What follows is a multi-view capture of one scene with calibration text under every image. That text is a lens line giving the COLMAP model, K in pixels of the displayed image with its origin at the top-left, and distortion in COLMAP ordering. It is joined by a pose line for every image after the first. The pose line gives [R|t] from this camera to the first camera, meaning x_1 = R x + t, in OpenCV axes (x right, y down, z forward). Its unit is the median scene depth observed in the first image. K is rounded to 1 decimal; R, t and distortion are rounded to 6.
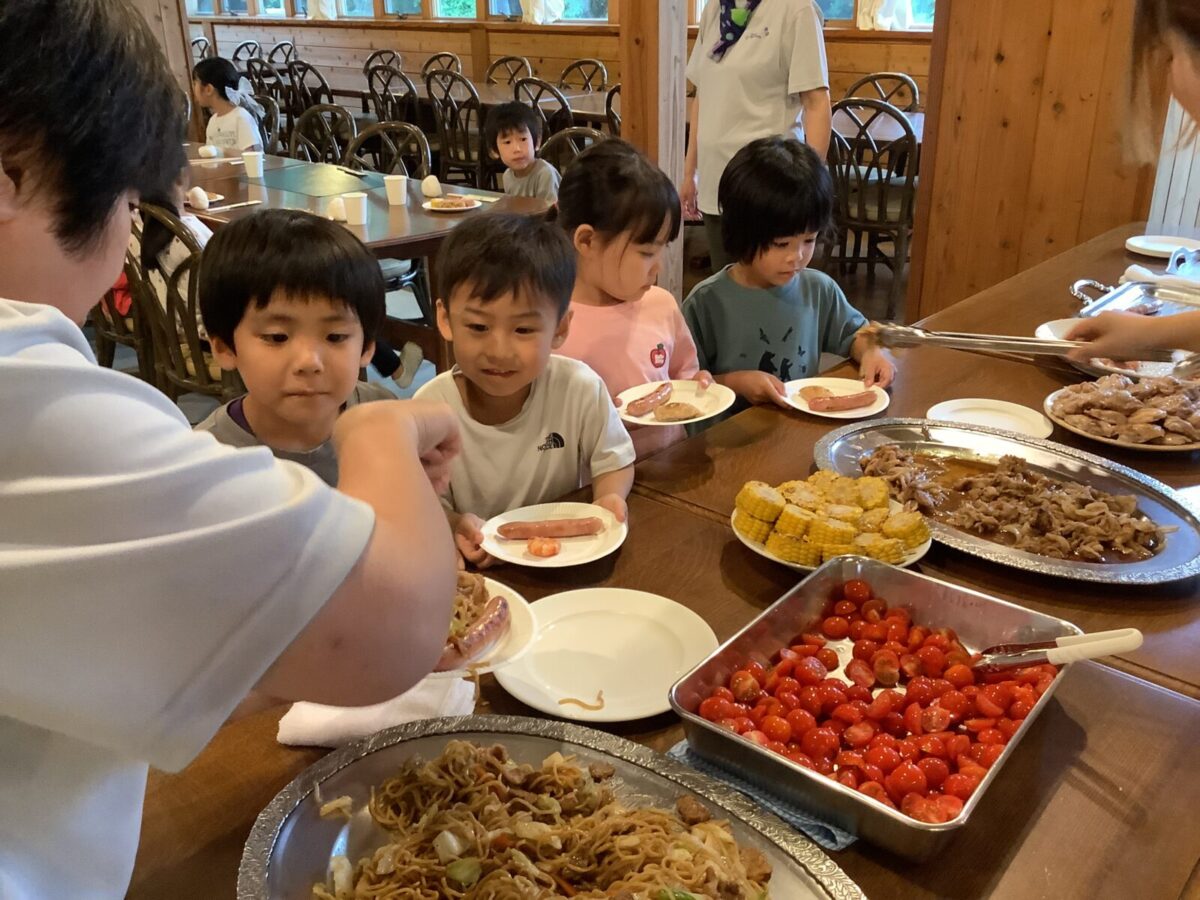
lens RADIAL K [[1103.9, 0, 596.9], [0, 1103.9, 451.3], [0, 0, 1]] dist [0.092174, -0.208967]
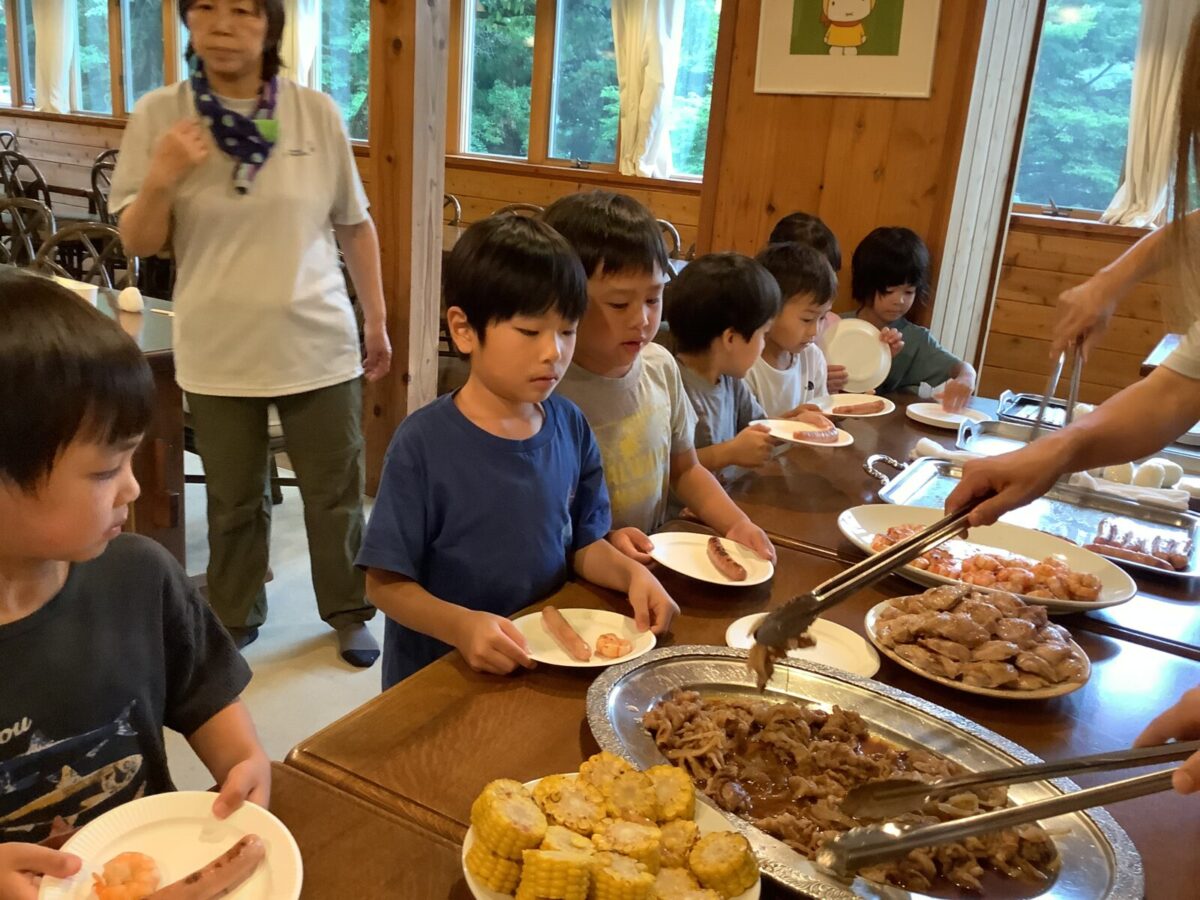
lens RADIAL K [[1103.9, 0, 596.9], [0, 1103.9, 451.3], [0, 0, 1]] dist [0.092174, -0.208967]
pose [[0.976494, 0.035359, 0.212624, 0.041389], [-0.011601, 0.993644, -0.111965, -0.077342], [-0.215232, 0.106867, 0.970698, 0.265345]]
